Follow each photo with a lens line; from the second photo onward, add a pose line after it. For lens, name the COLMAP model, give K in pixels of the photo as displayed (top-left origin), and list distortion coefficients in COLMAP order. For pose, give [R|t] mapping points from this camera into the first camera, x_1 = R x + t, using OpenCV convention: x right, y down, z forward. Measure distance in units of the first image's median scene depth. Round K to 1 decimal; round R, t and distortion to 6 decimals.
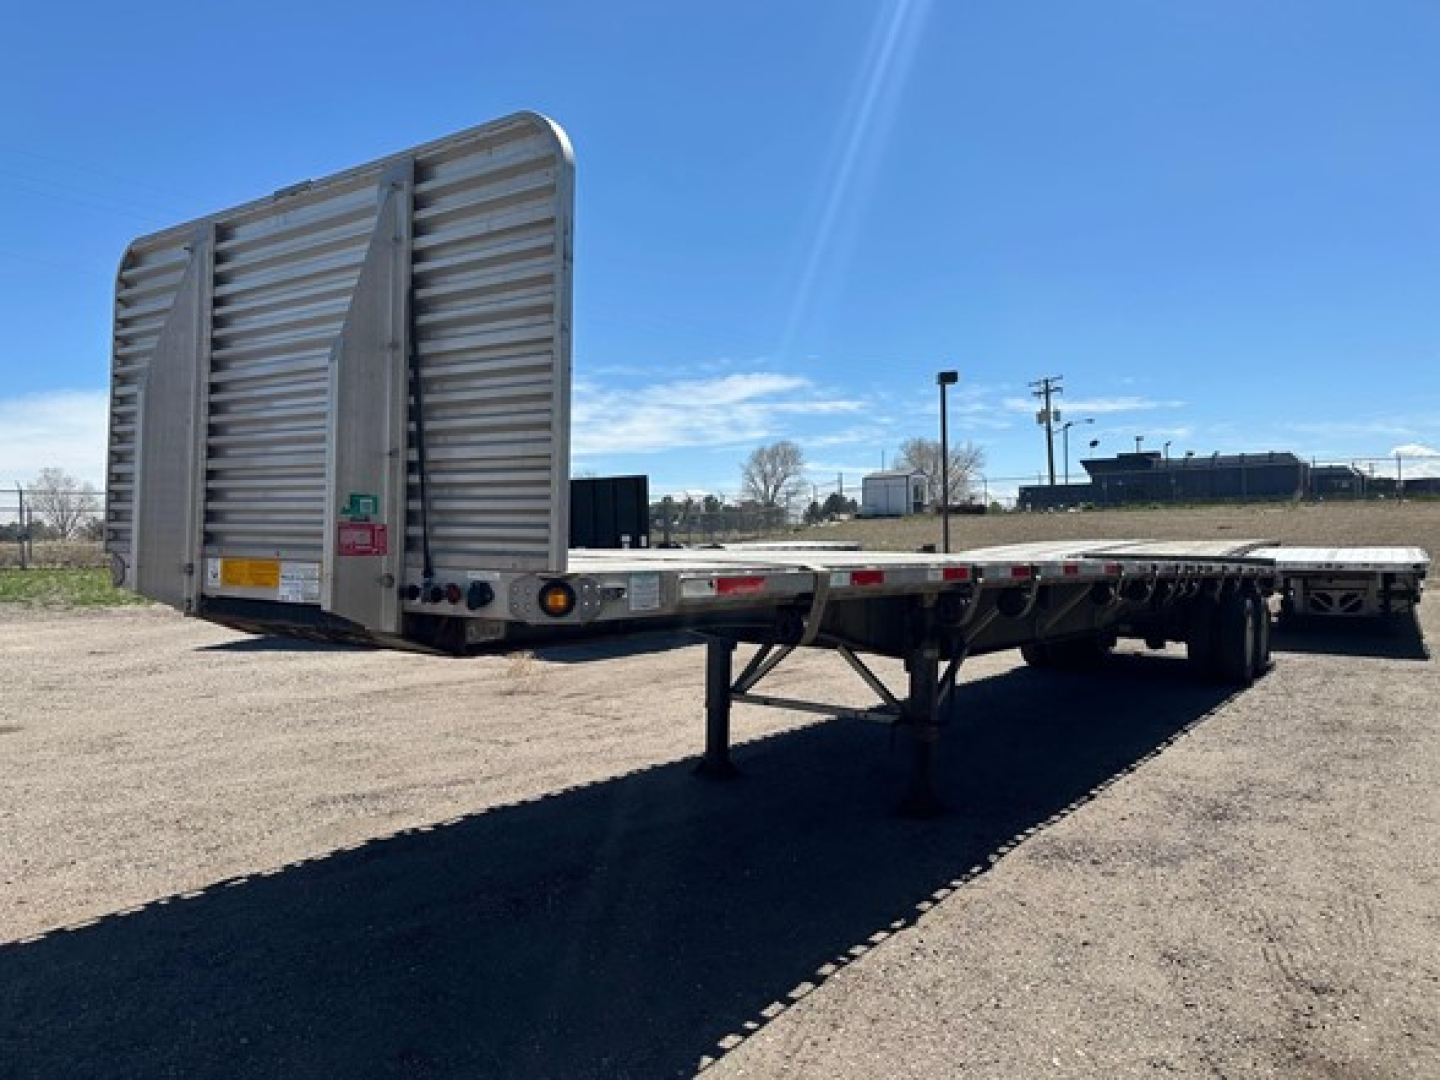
lens RADIAL K [[979.3, 0, 720.0], [0, 979.3, 540.0], [0, 0, 1]] dist [-0.032315, -0.000276]
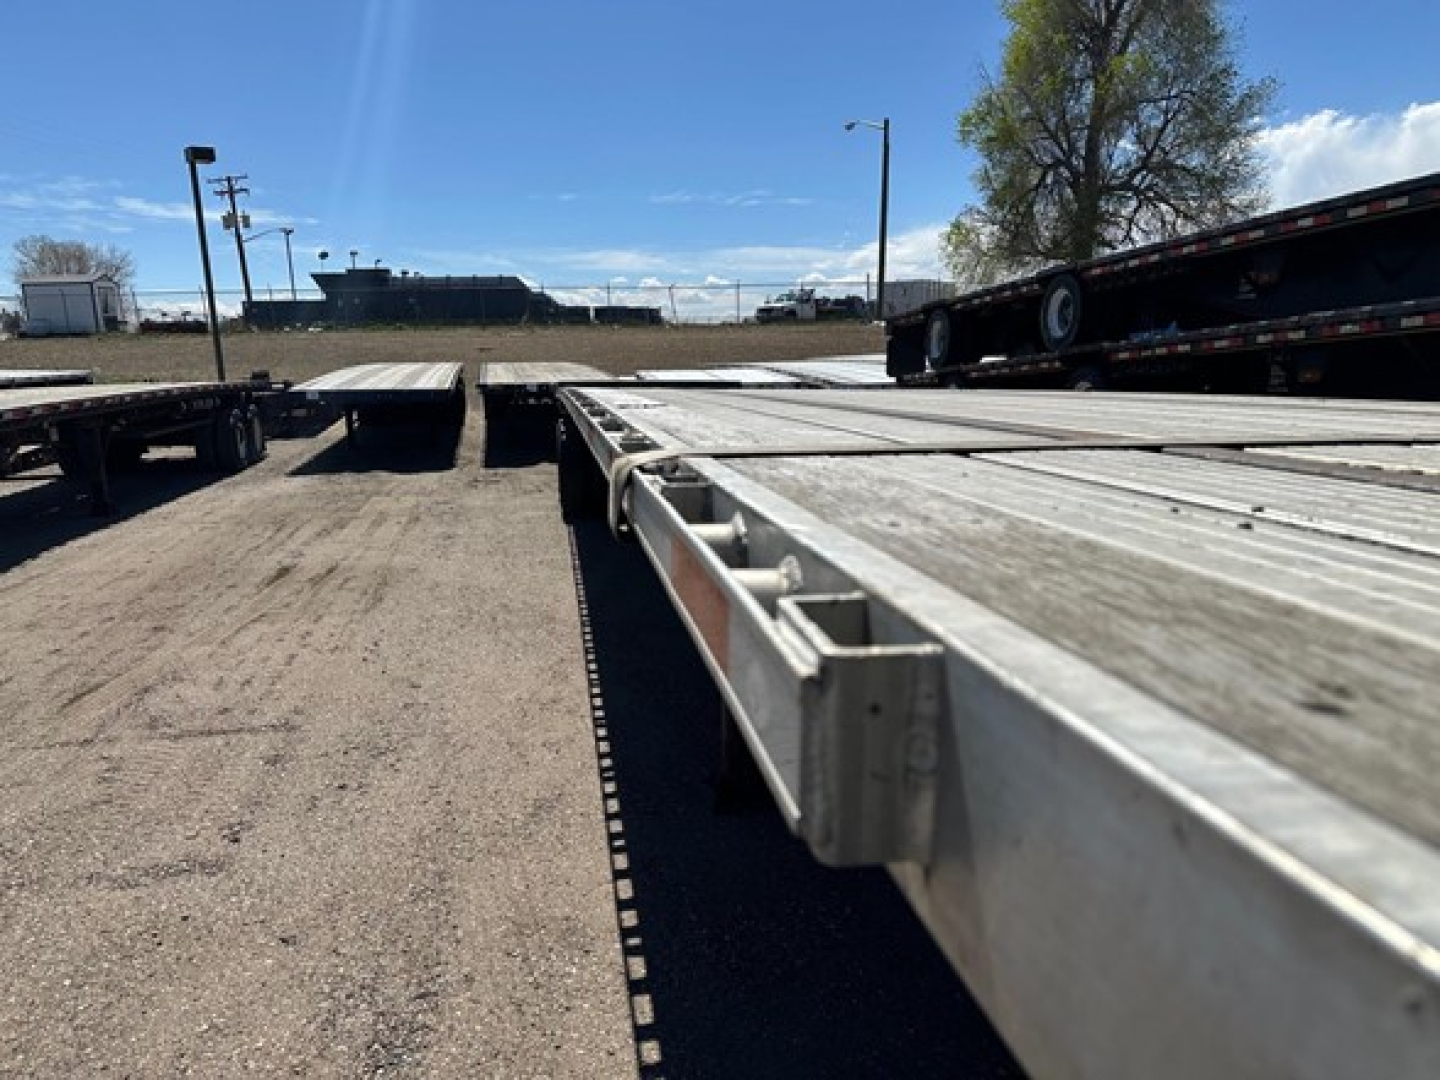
lens RADIAL K [[979.3, 0, 720.0], [0, 979.3, 540.0], [0, 0, 1]] dist [-0.032315, -0.000276]
pose [[0.675591, -0.136098, 0.724606, -0.056439], [0.003655, 0.983421, 0.181302, -0.001046], [-0.737267, -0.119837, 0.664888, 0.092054]]
